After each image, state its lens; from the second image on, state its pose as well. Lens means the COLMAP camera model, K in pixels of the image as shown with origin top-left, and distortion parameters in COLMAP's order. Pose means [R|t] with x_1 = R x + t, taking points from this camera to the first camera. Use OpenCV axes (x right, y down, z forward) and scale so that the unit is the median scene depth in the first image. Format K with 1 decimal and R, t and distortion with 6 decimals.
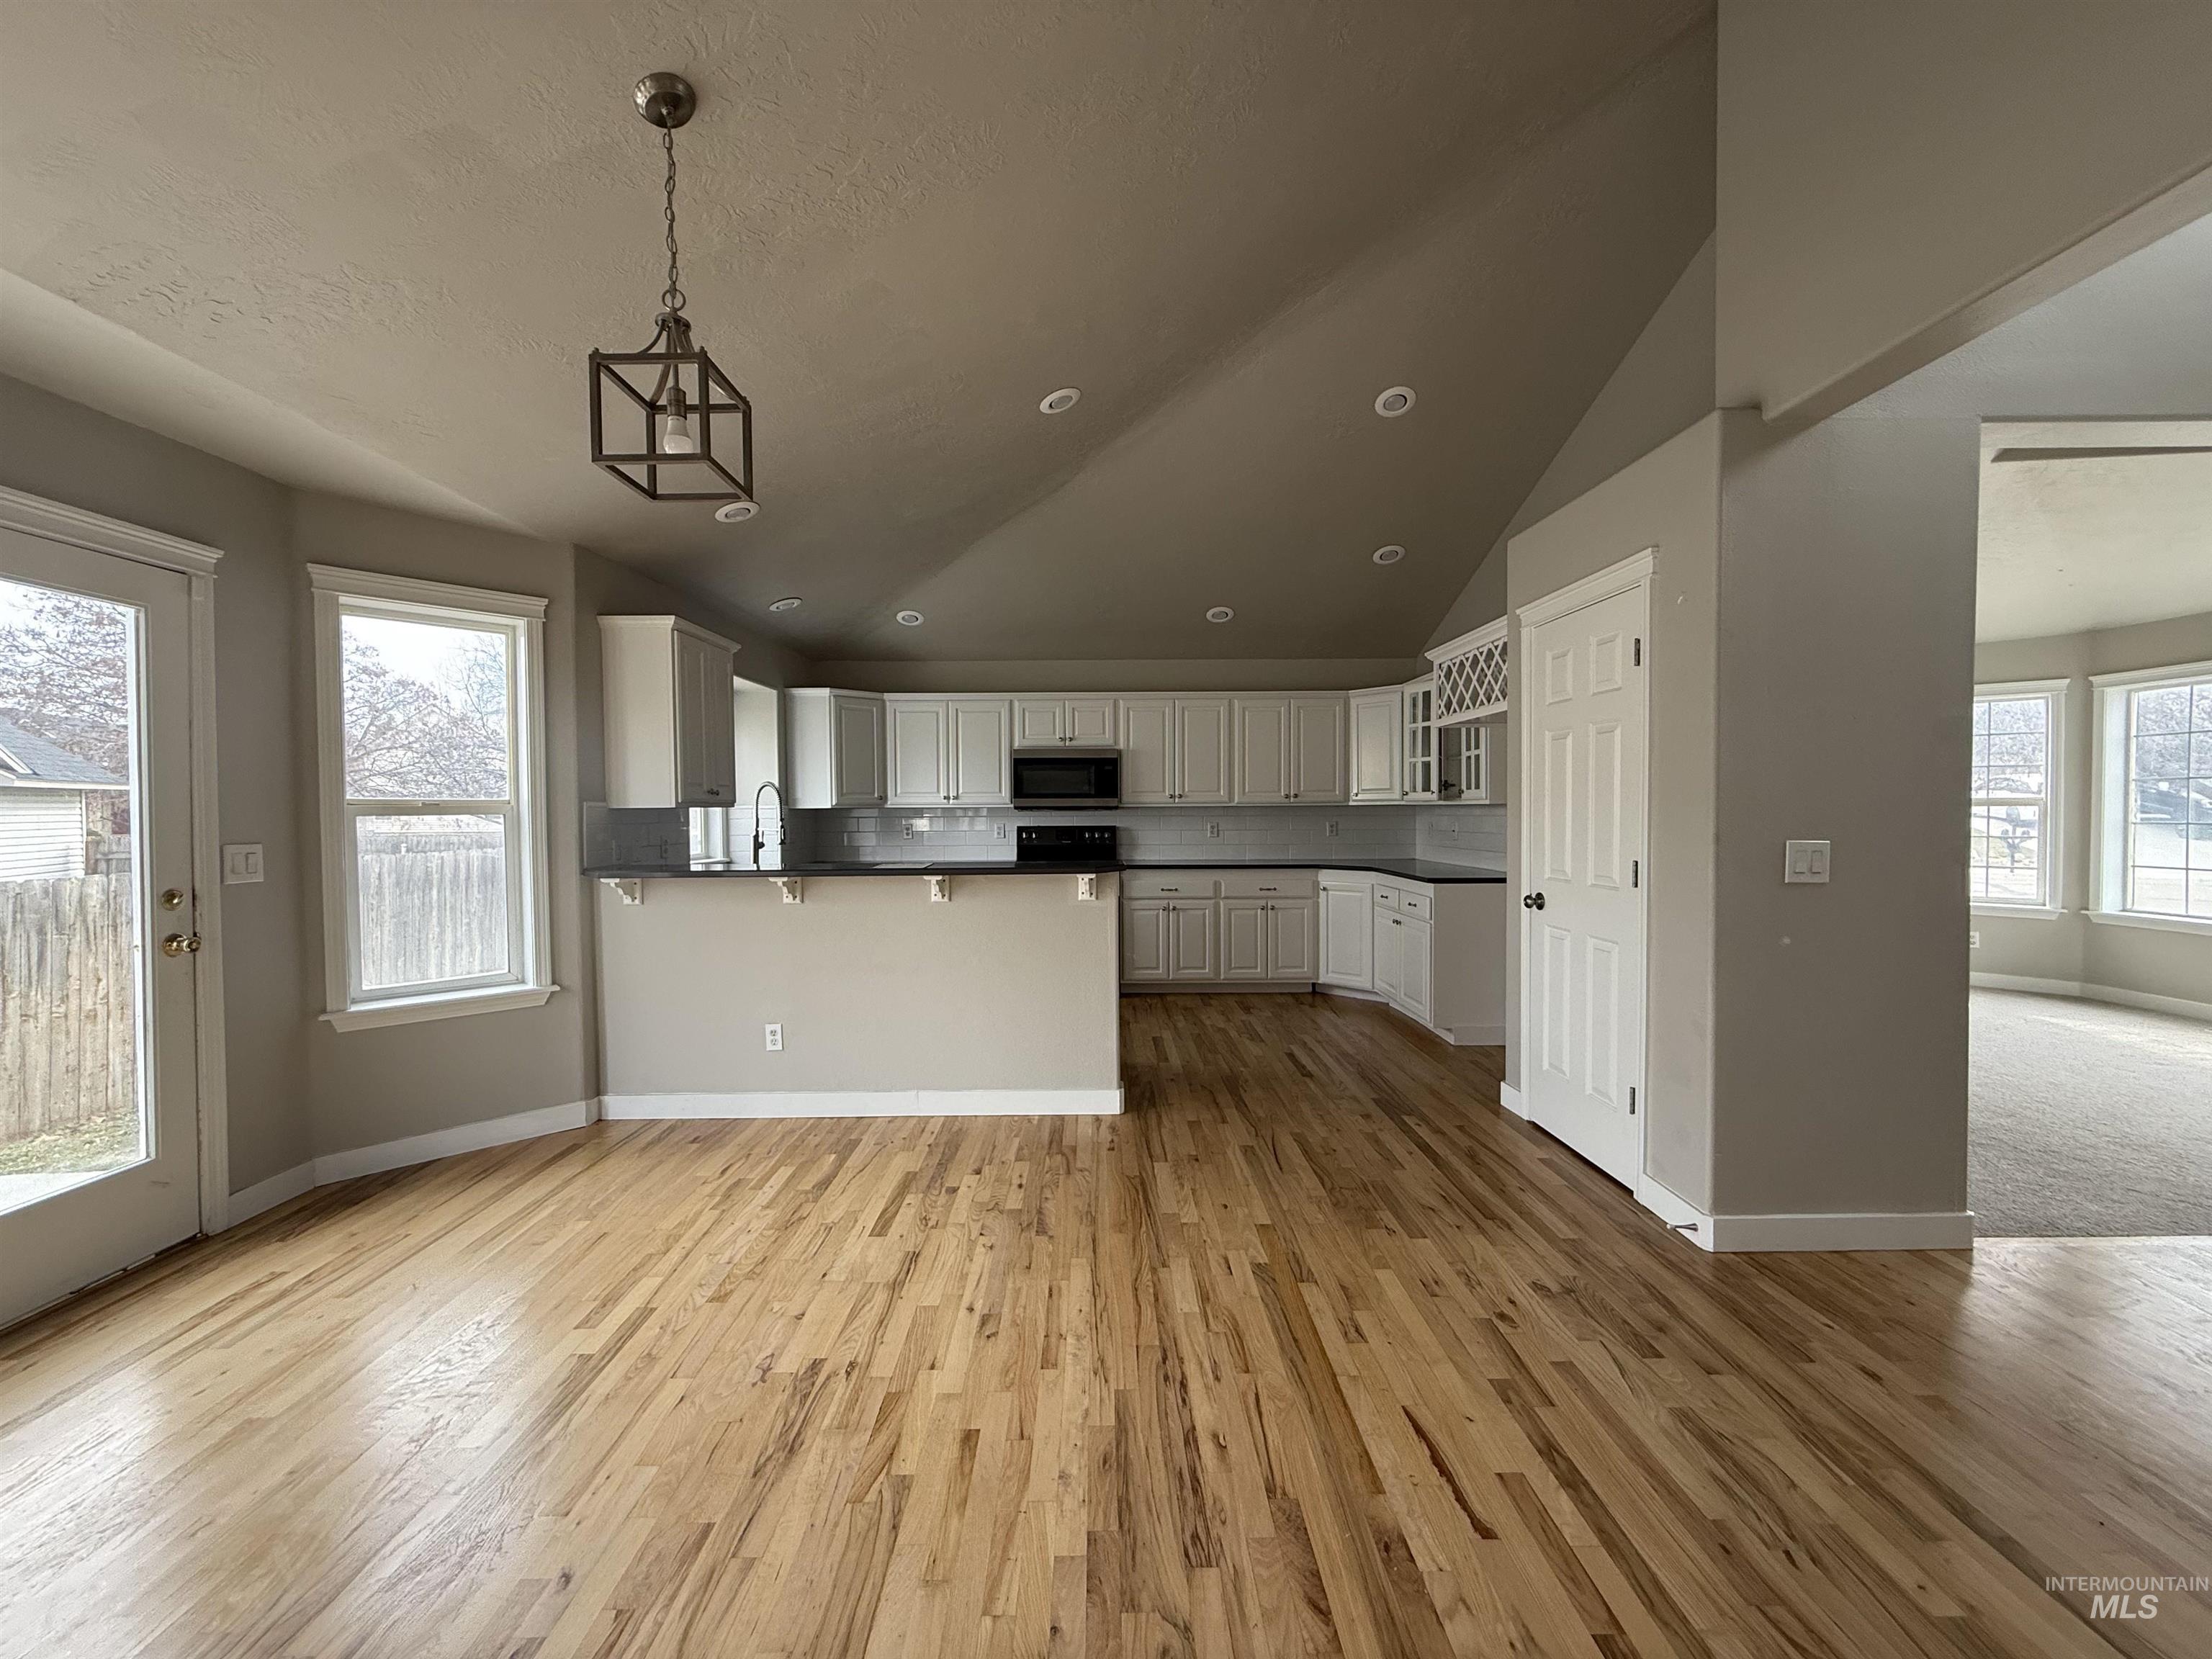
lens RADIAL K [[879.4, 0, 1099.3], [0, 879.4, 833.1], [0, 0, 1]] dist [-0.002086, 0.000832]
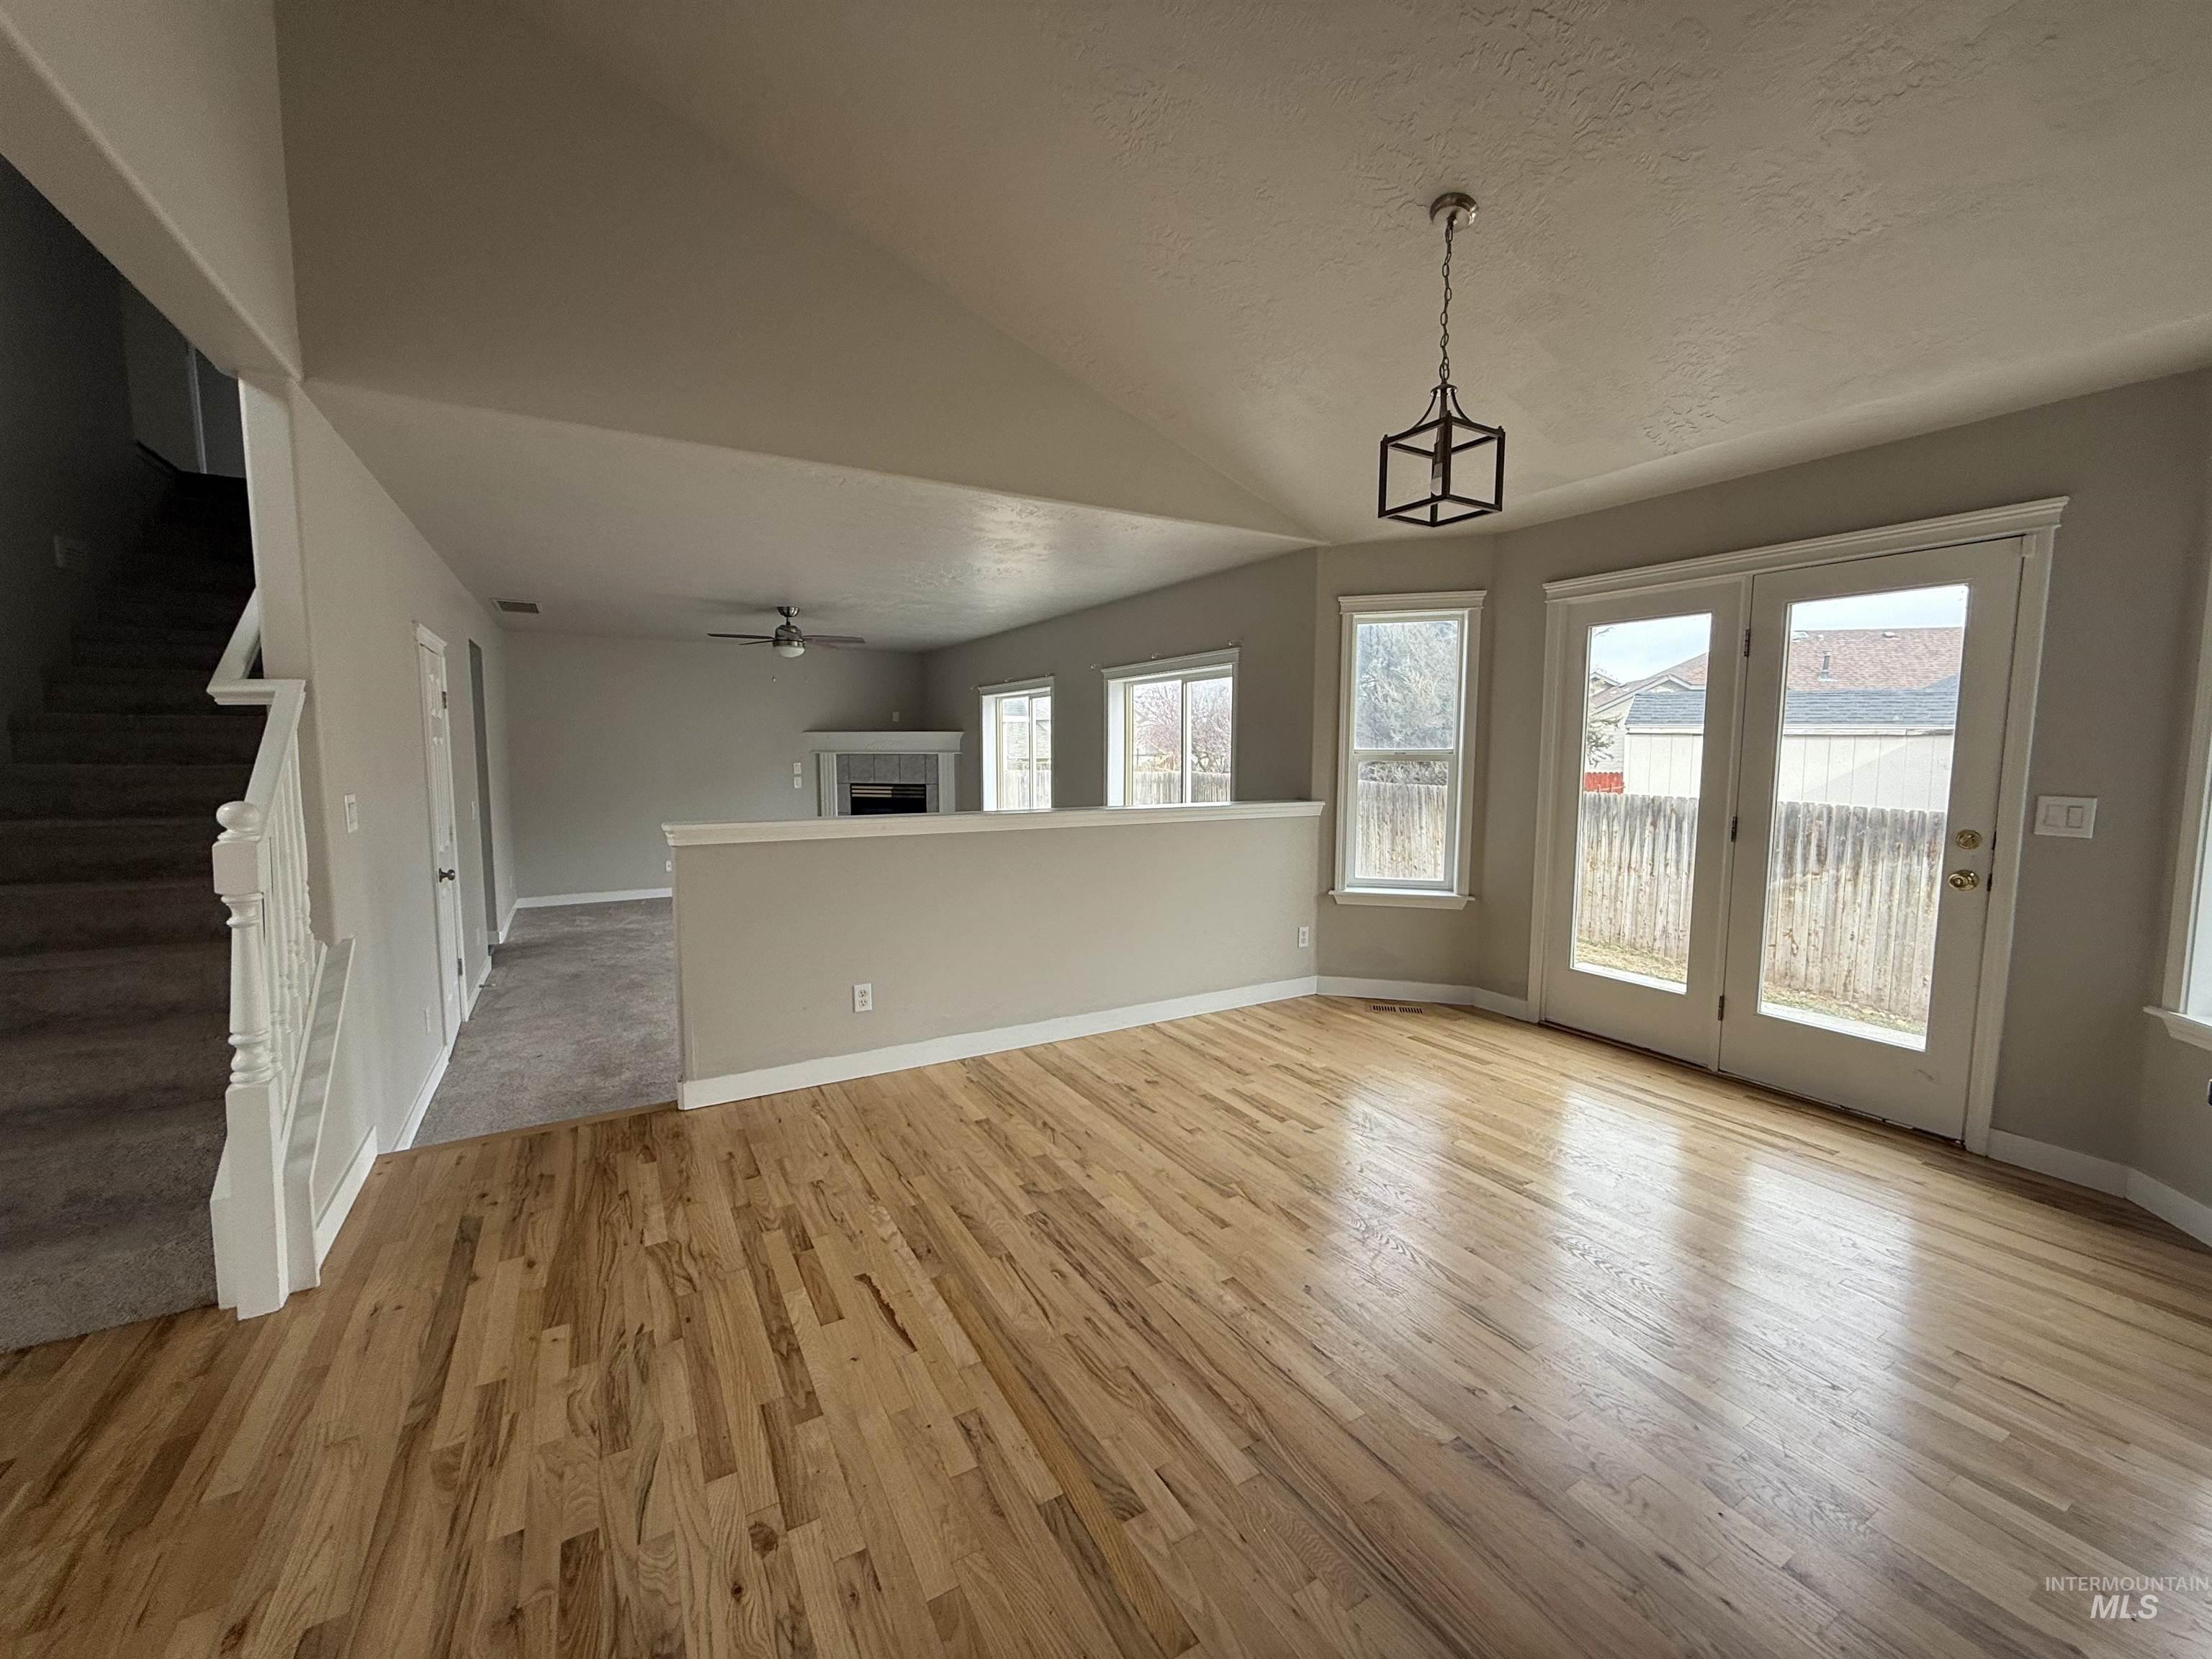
lens RADIAL K [[879.4, 0, 1094.2], [0, 879.4, 831.9], [0, 0, 1]] dist [-0.002086, 0.000832]
pose [[-0.871865, 0.052392, -0.486936, 0.373409], [-0.009644, 0.992232, 0.124028, -0.050119], [0.489651, 0.112831, -0.864587, 1.134332]]
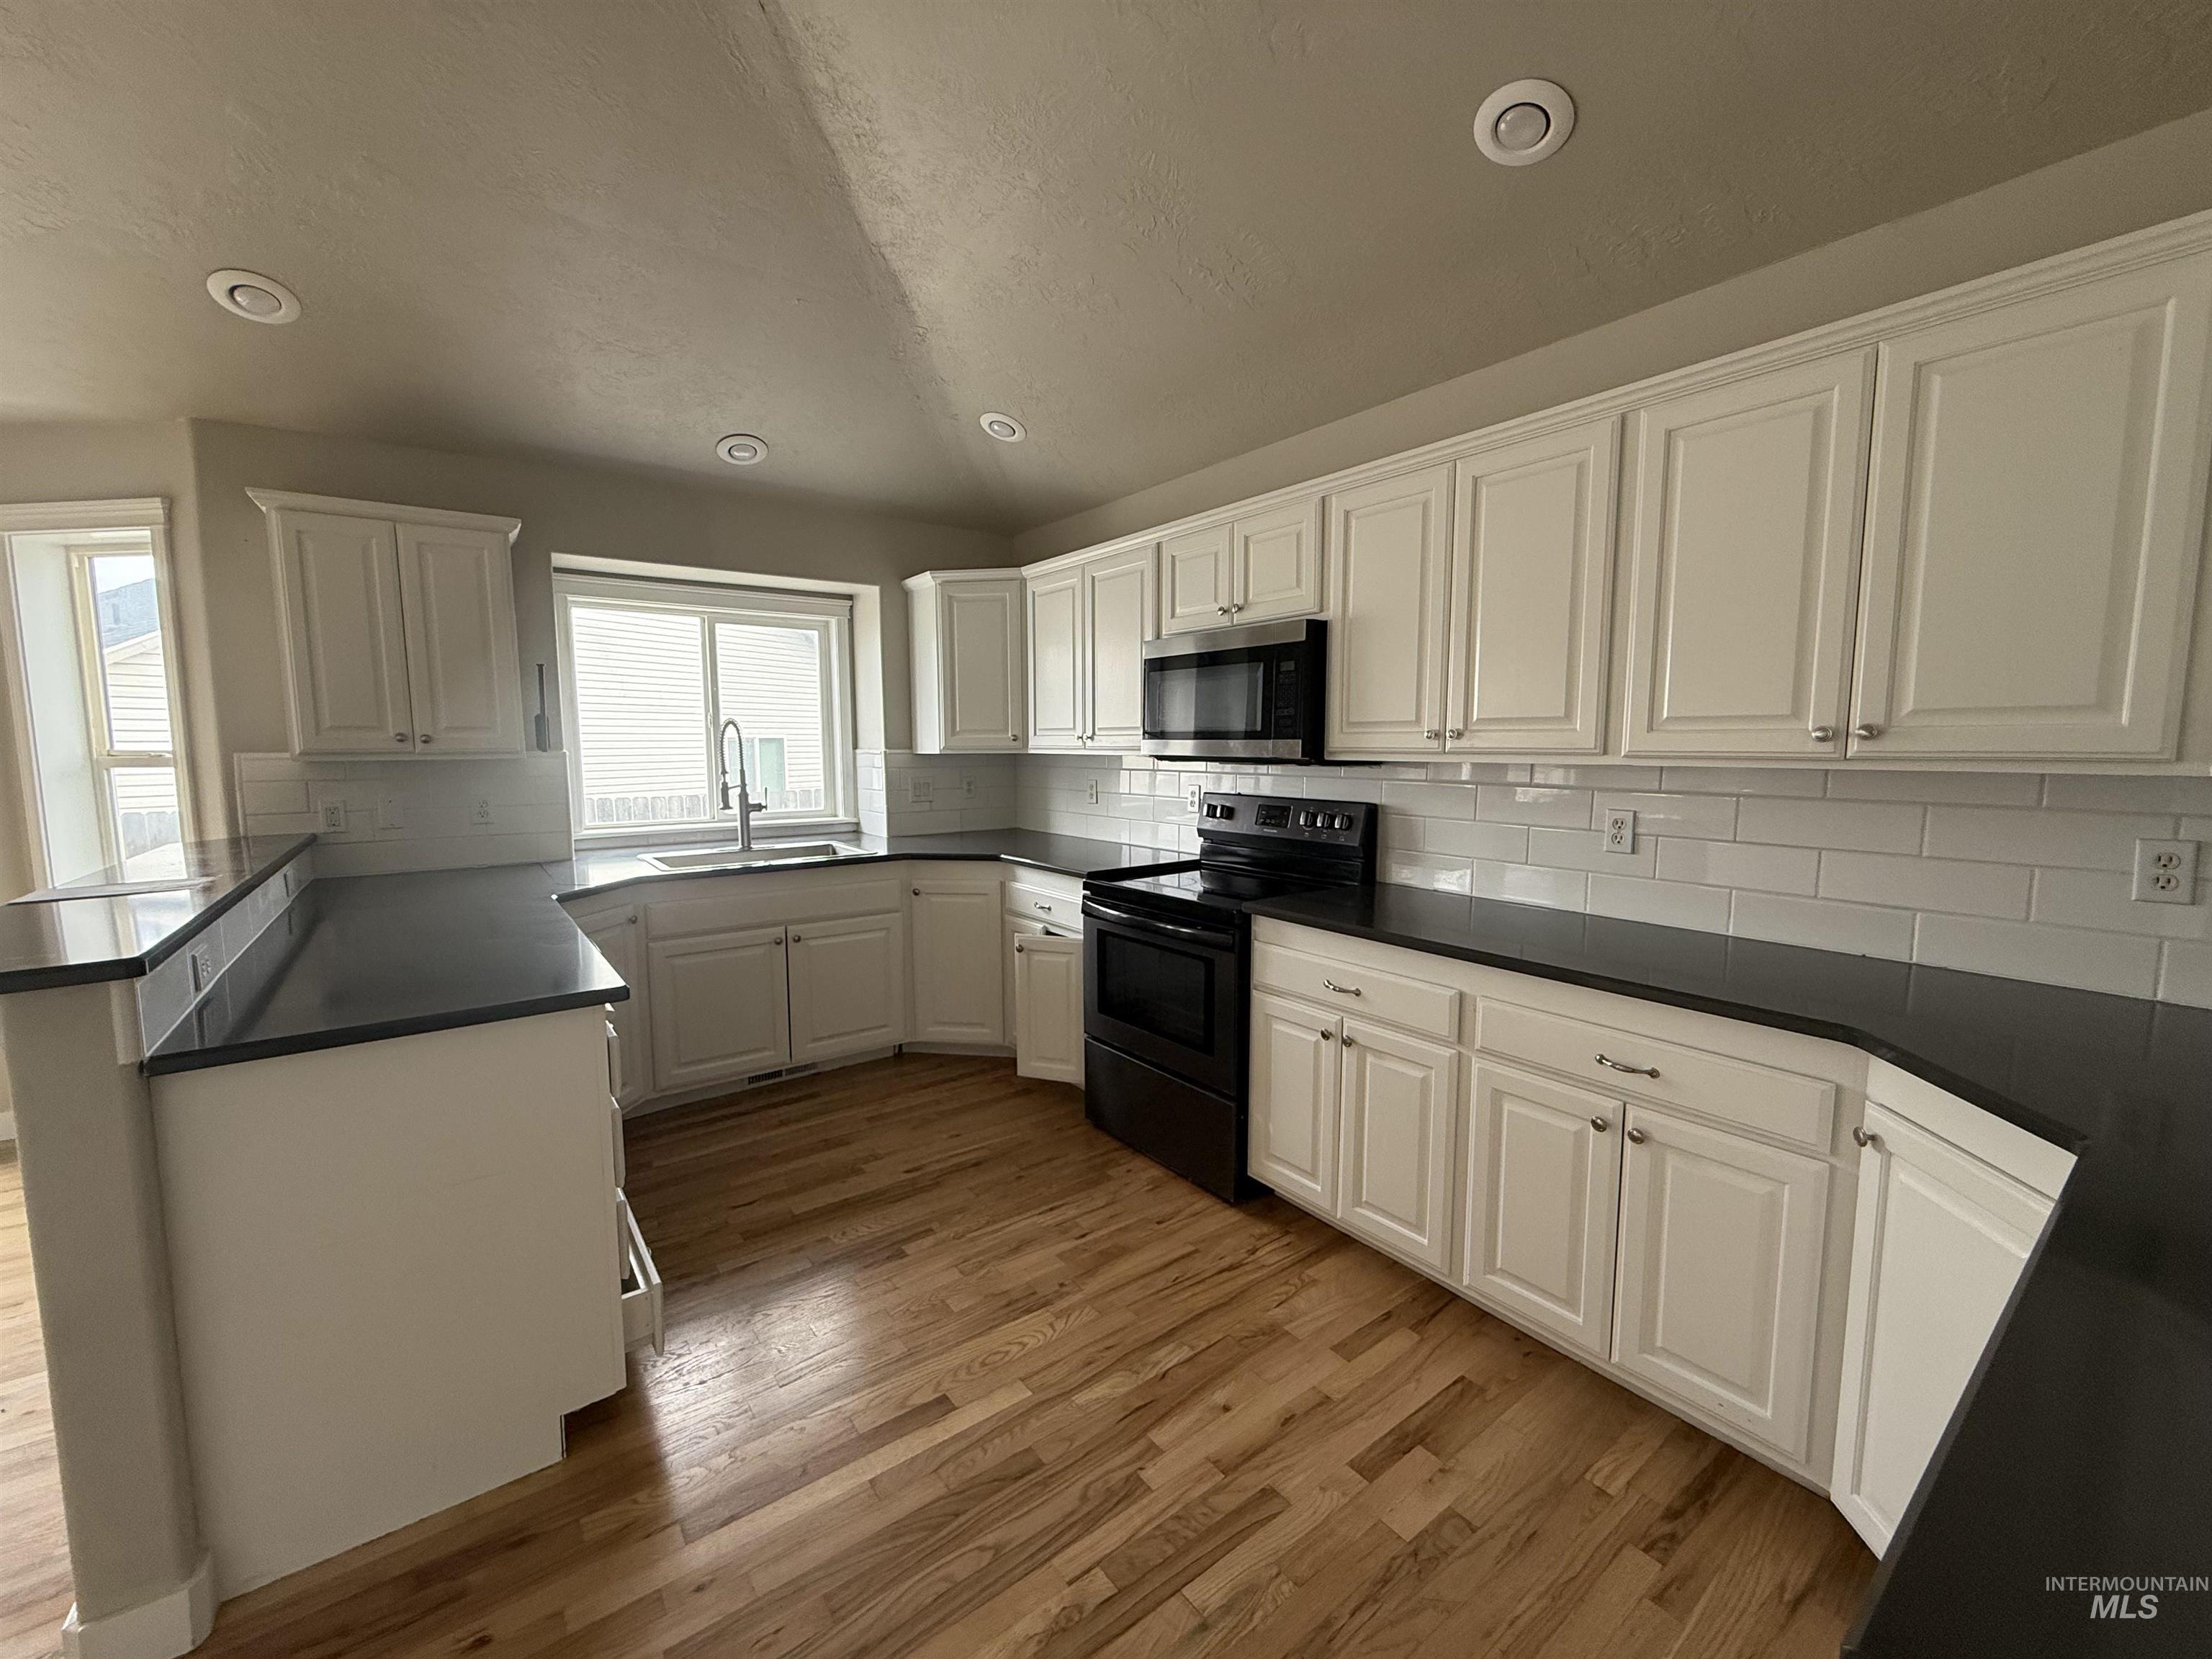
lens RADIAL K [[879.4, 0, 1088.6], [0, 879.4, 847.1], [0, 0, 1]] dist [-0.002086, 0.000832]
pose [[0.585327, 0.102024, -0.804353, 0.577775], [-0.023079, 0.993746, 0.109252, -0.062686], [0.810469, -0.045385, 0.584021, 1.296378]]
